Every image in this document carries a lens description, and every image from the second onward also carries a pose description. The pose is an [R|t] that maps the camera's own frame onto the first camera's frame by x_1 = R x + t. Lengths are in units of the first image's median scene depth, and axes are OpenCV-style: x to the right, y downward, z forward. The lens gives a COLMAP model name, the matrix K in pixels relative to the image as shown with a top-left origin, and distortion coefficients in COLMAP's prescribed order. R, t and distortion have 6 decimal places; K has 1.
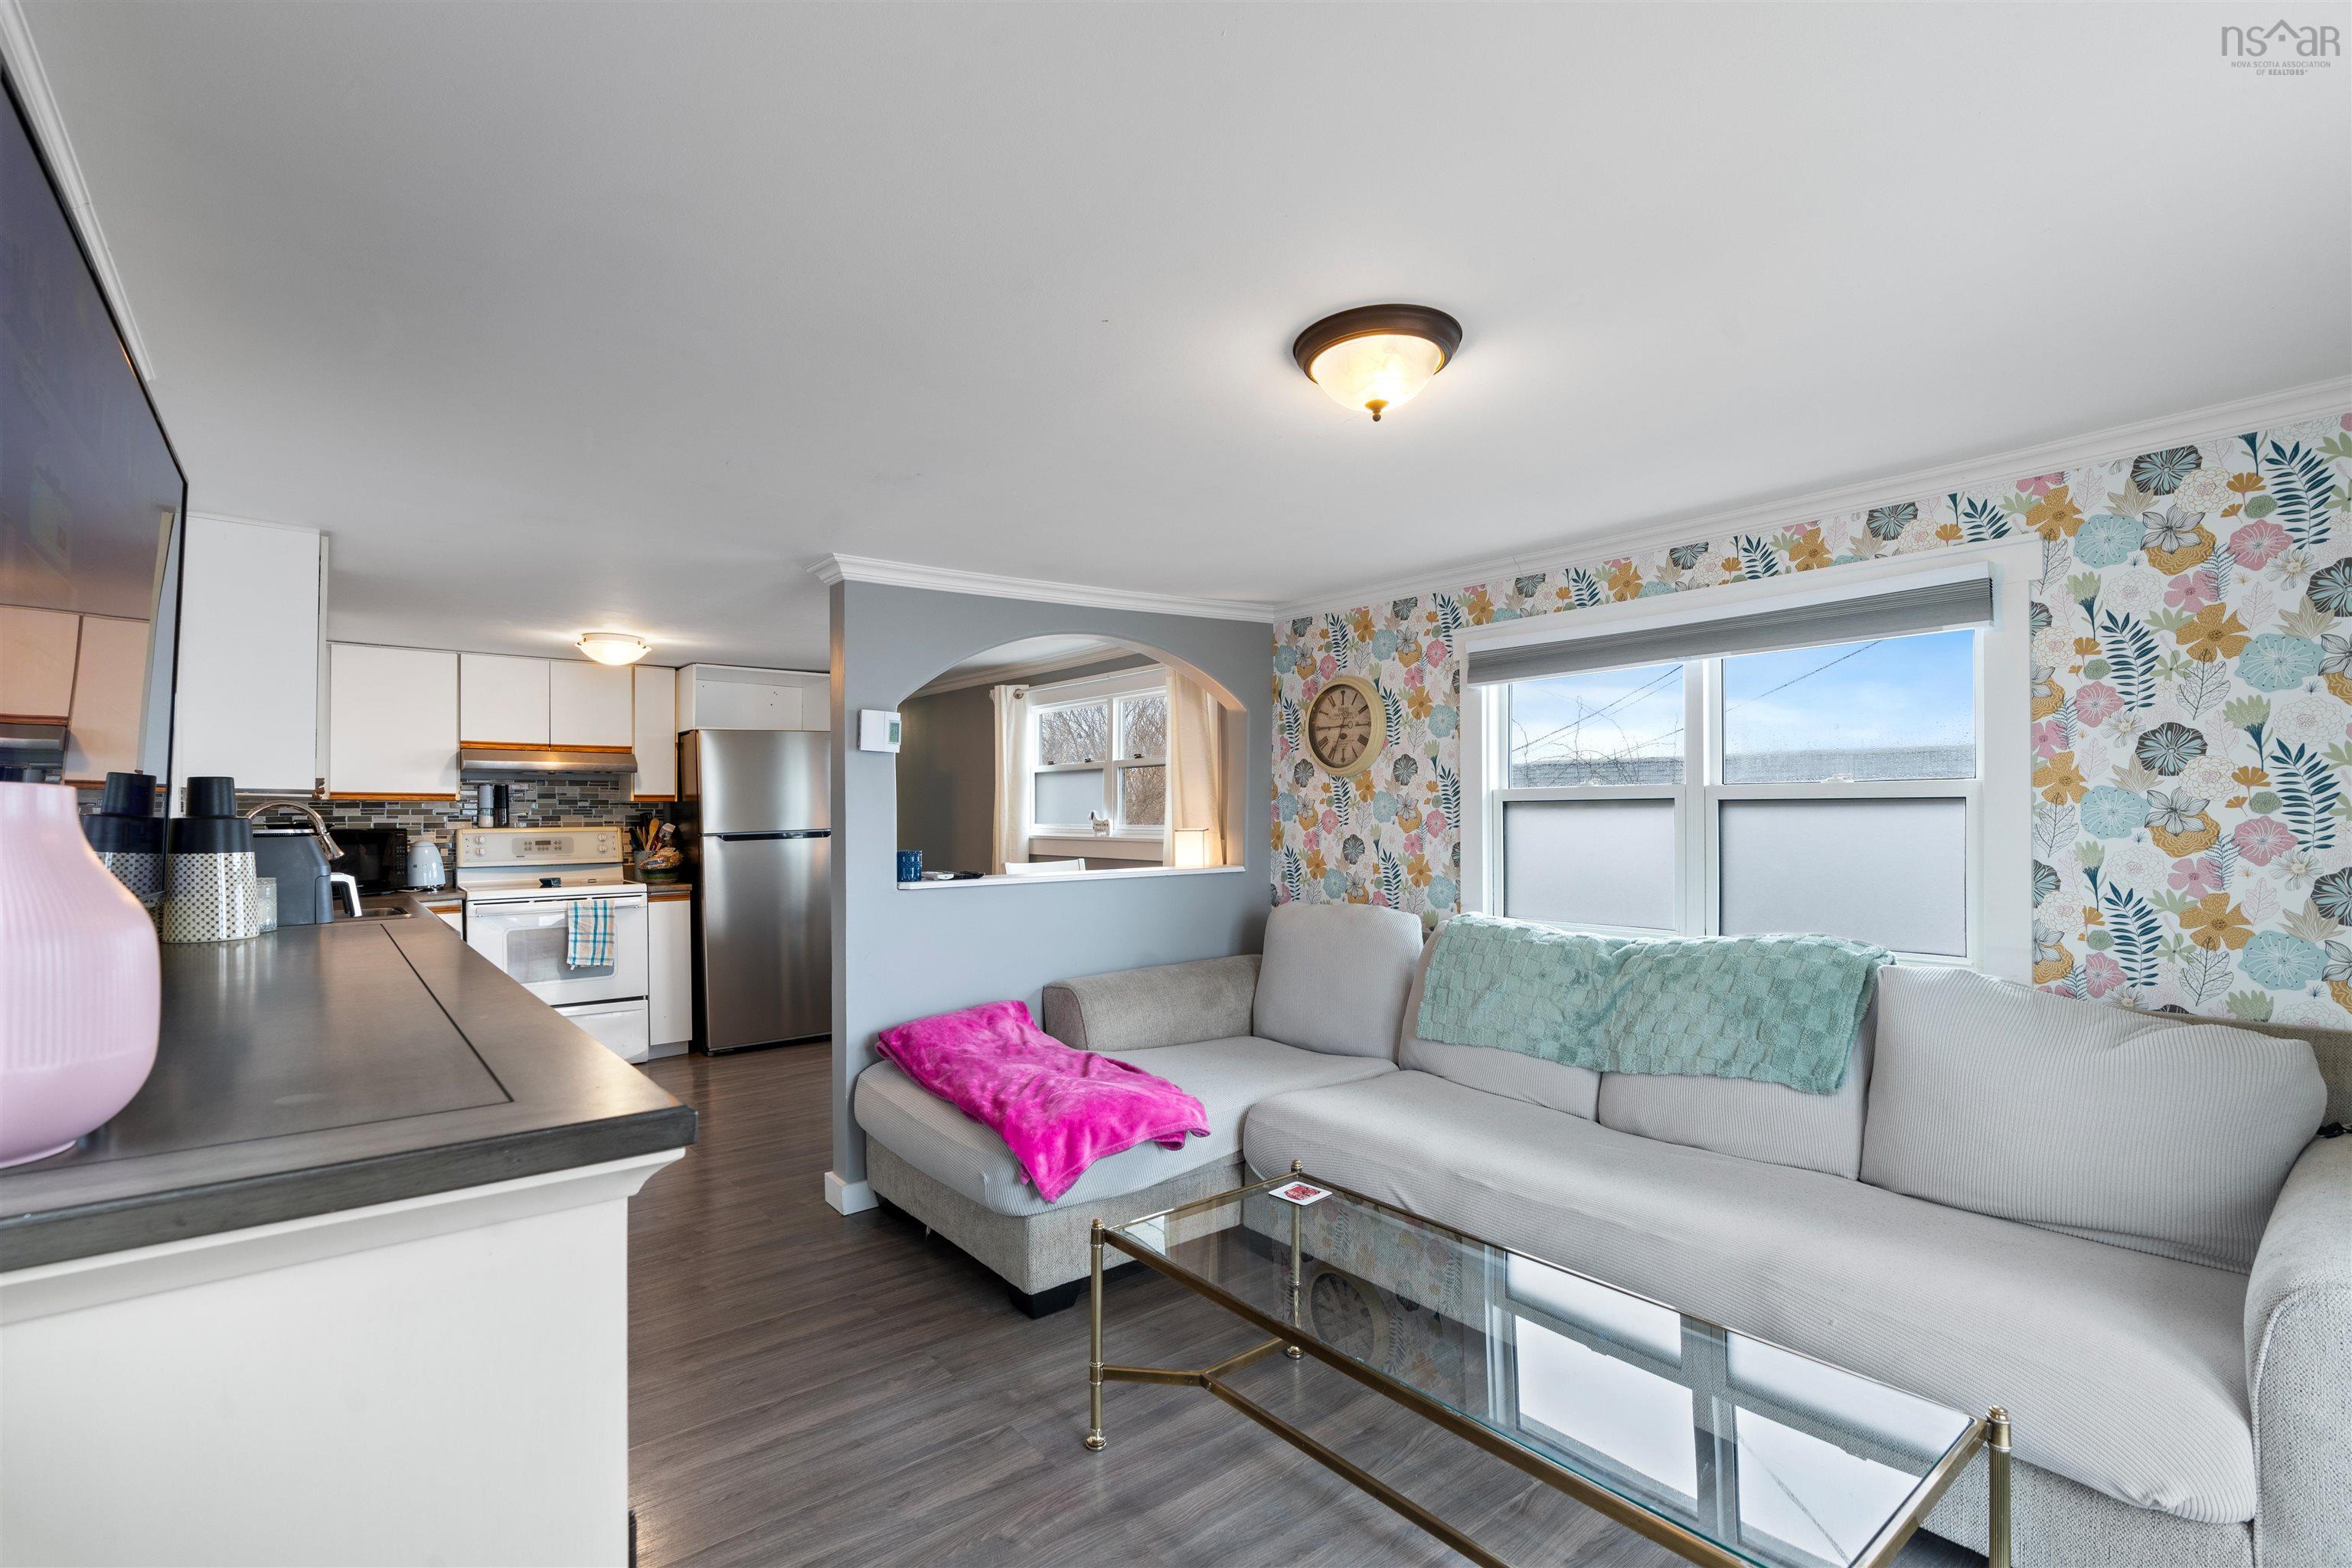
lens RADIAL K [[1068.9, 0, 1137.8], [0, 1068.9, 818.4], [0, 0, 1]] dist [-0.002560, 0.002956]
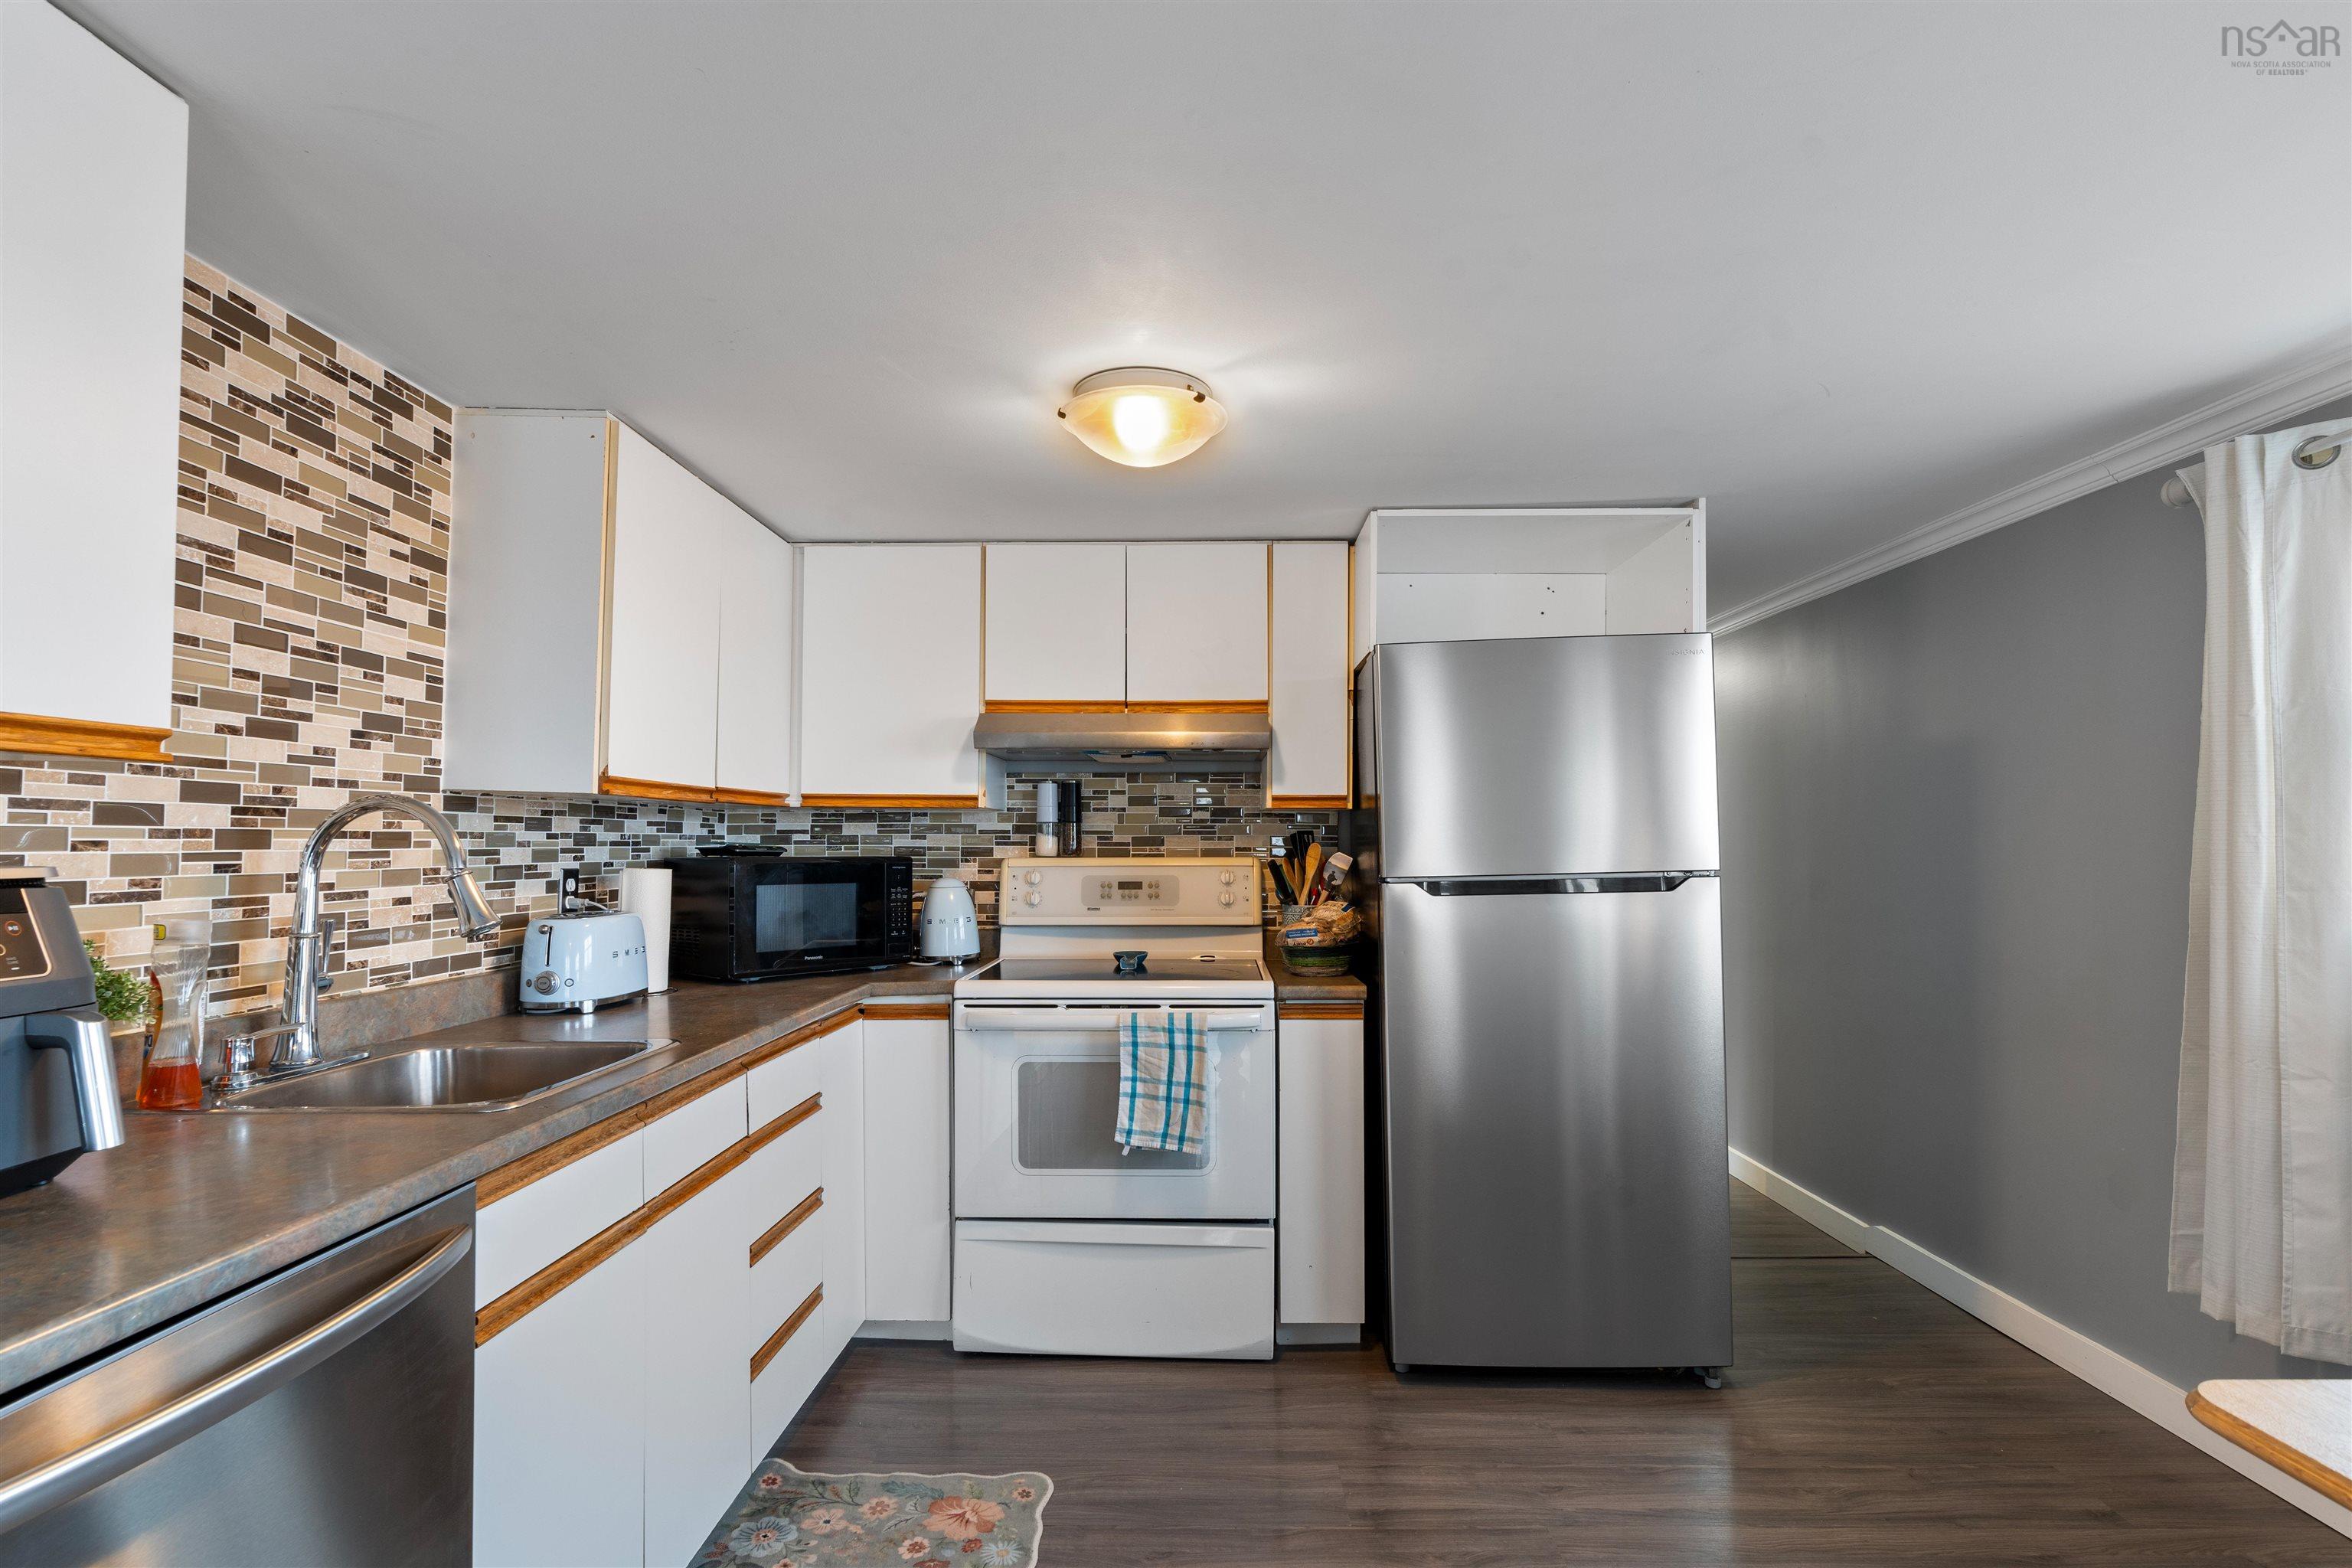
lens RADIAL K [[1068.9, 0, 1196.8], [0, 1068.9, 825.4], [0, 0, 1]] dist [-0.002560, 0.002956]
pose [[0.793527, -0.001780, -0.608533, -0.197584], [-0.002927, 0.999973, -0.006742, -0.004218], [0.608528, 0.007132, 0.793500, 0.599748]]
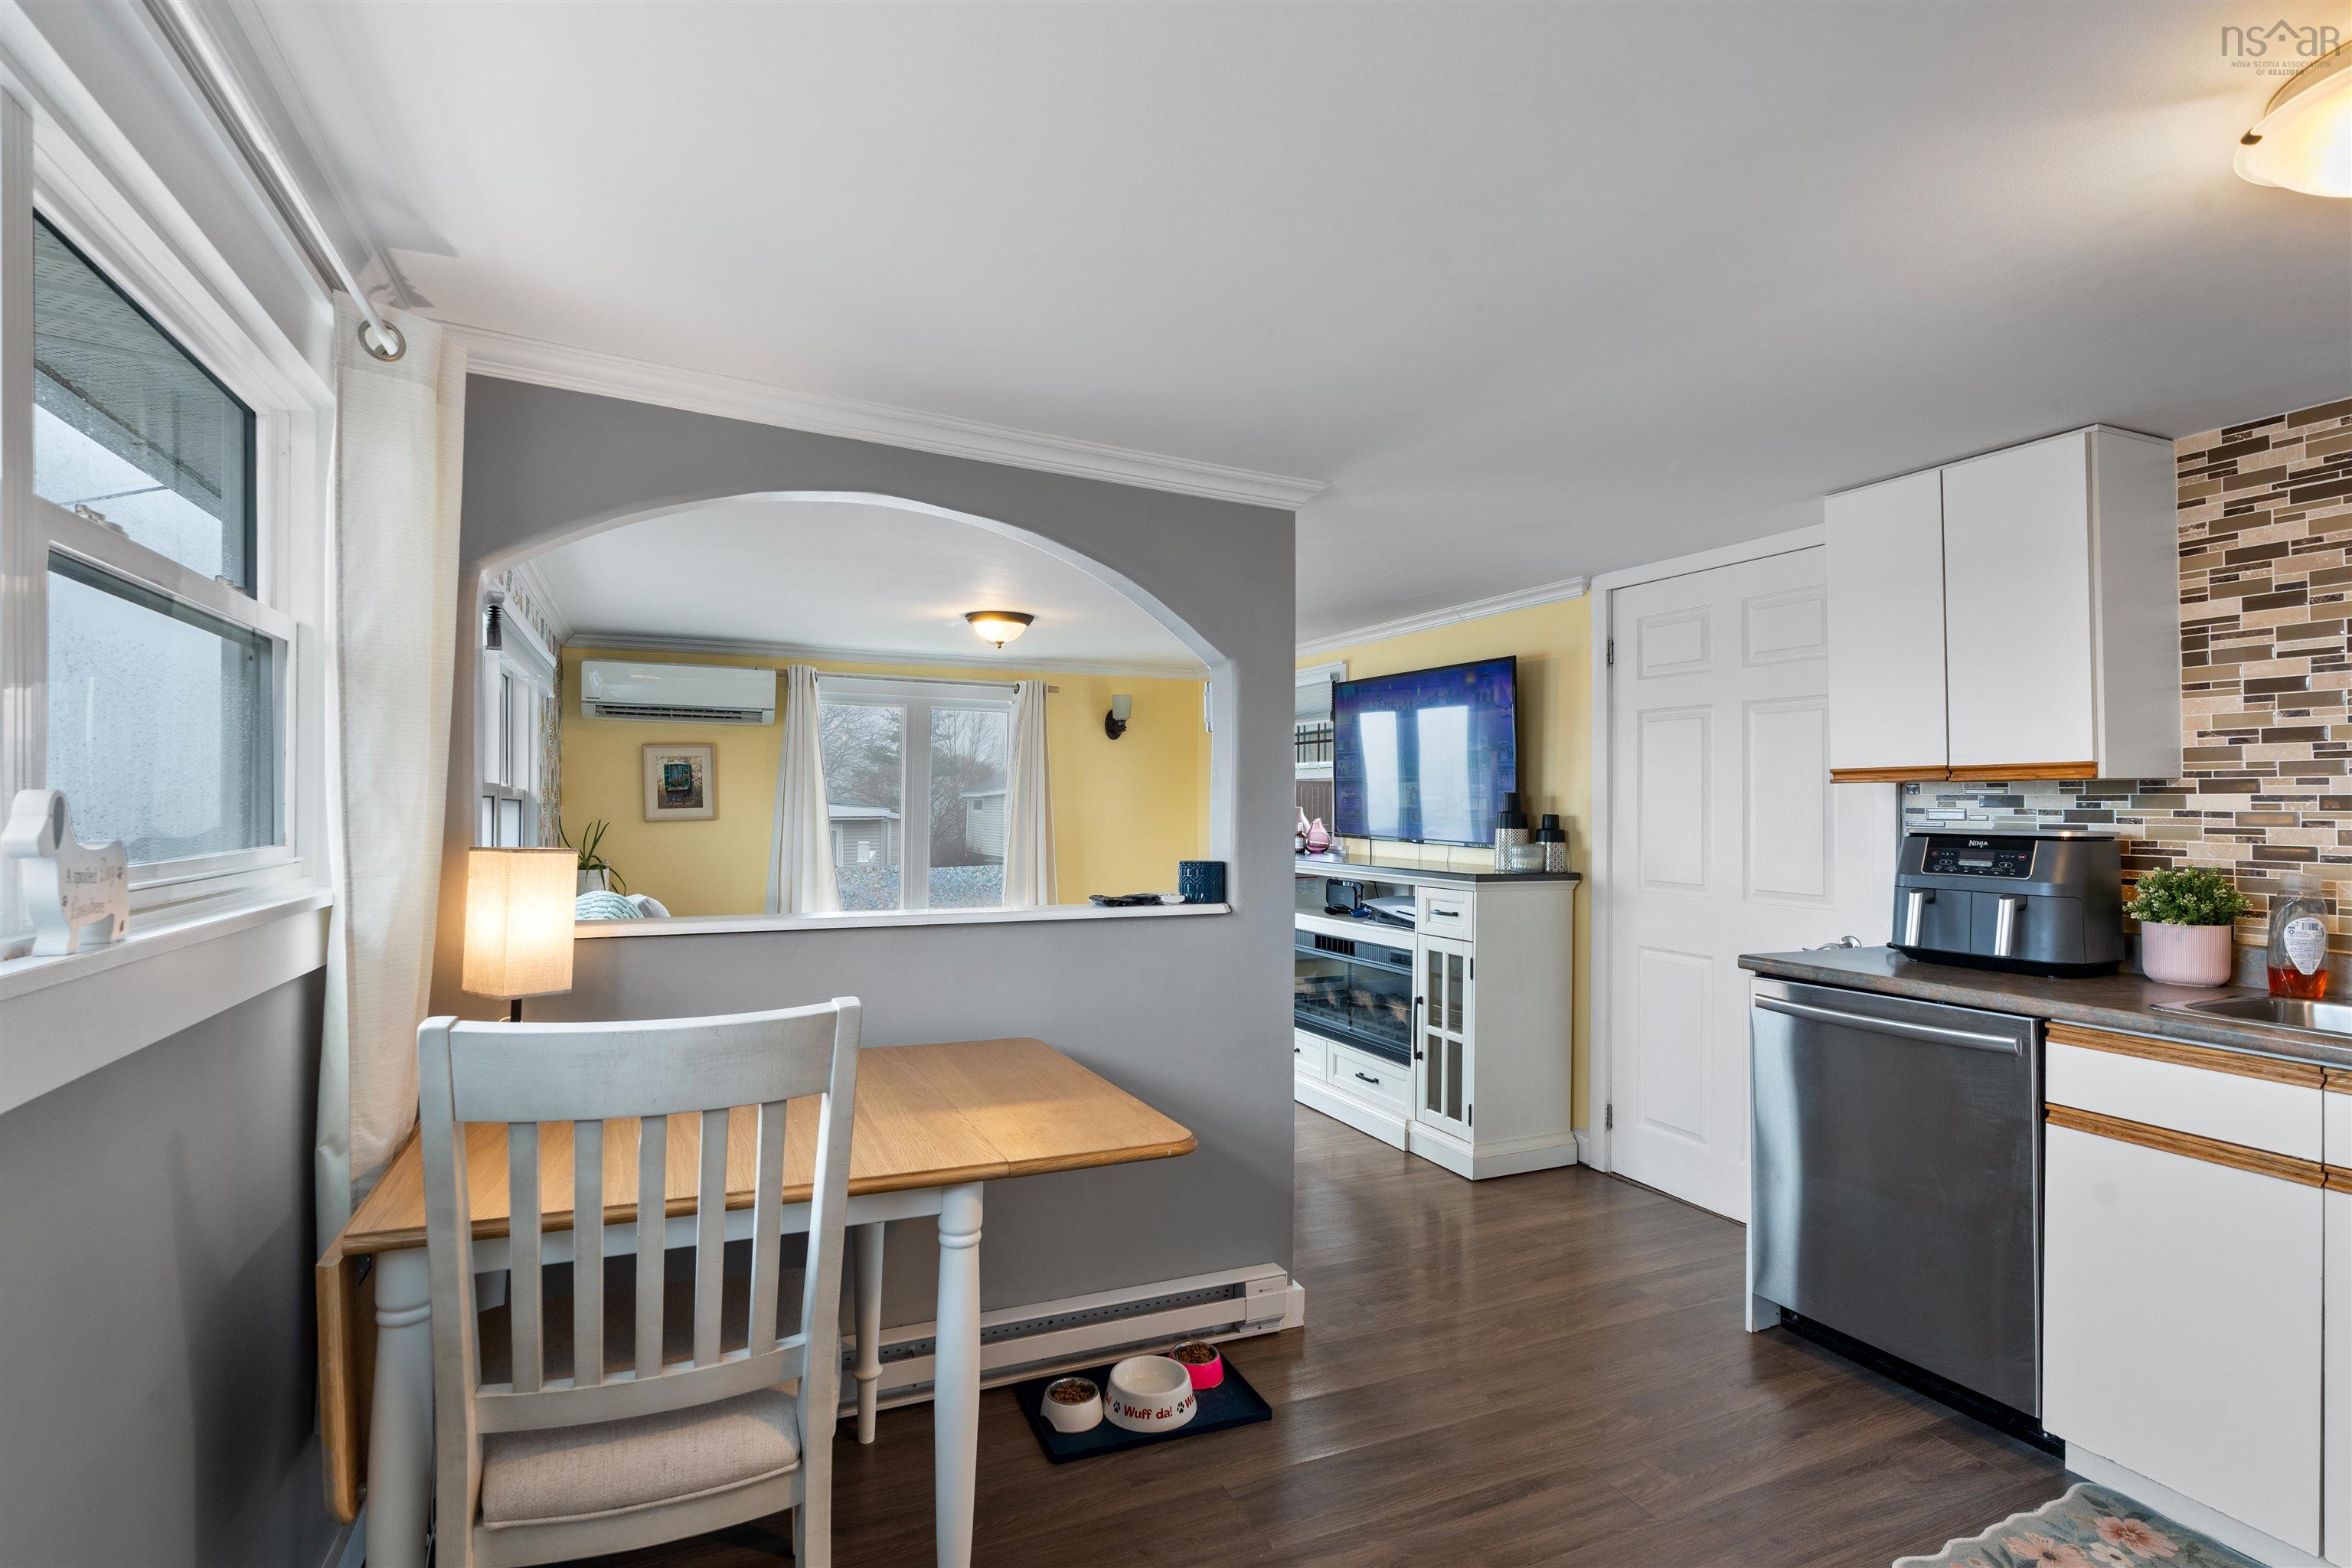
lens RADIAL K [[1182.9, 0, 1199.0], [0, 1182.9, 808.2], [0, 0, 1]] dist [0.004916, 0.005146]
pose [[-0.979023, -0.007286, 0.203618, -0.247892], [-0.009923, 0.999880, -0.011932, 0.002895], [-0.203507, -0.013702, -0.978978, 1.138624]]
